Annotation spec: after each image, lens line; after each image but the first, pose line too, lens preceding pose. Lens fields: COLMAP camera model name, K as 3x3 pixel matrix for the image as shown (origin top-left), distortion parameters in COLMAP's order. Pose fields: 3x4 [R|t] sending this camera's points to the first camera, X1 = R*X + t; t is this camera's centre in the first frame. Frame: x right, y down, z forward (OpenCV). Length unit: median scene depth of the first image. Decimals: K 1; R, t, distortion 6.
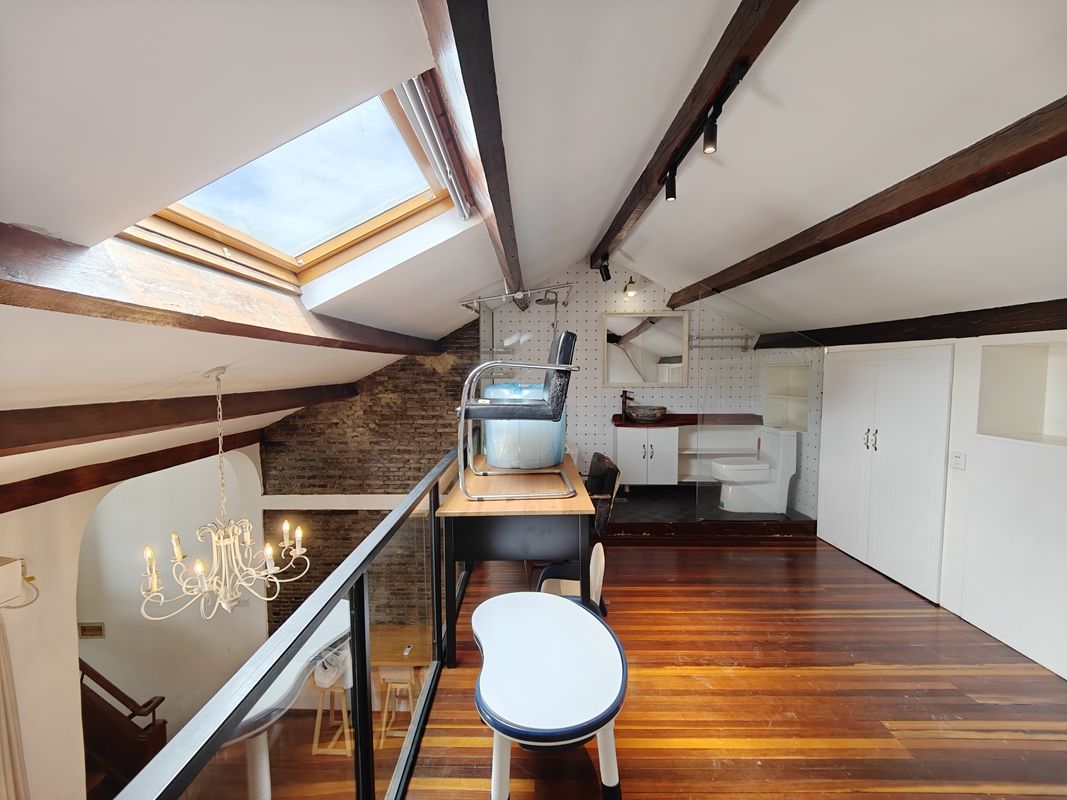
lens RADIAL K [[465.6, 0, 535.8], [0, 465.6, 401.7], [0, 0, 1]] dist [0.011481, -0.011686]
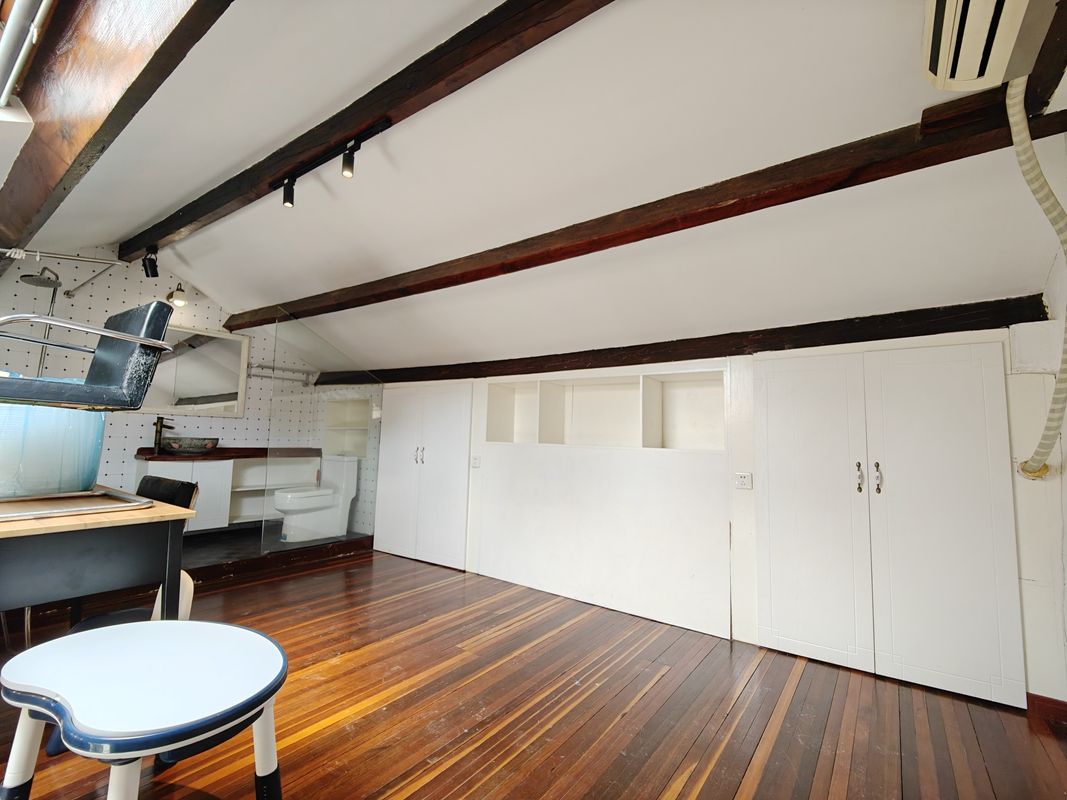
lens RADIAL K [[465.6, 0, 535.8], [0, 465.6, 401.7], [0, 0, 1]] dist [0.011481, -0.011686]
pose [[0.581428, 0.083665, 0.809284, -0.153214], [0.022987, 0.992612, -0.119133, 0.106403], [-0.813273, 0.087871, 0.575210, 0.001011]]
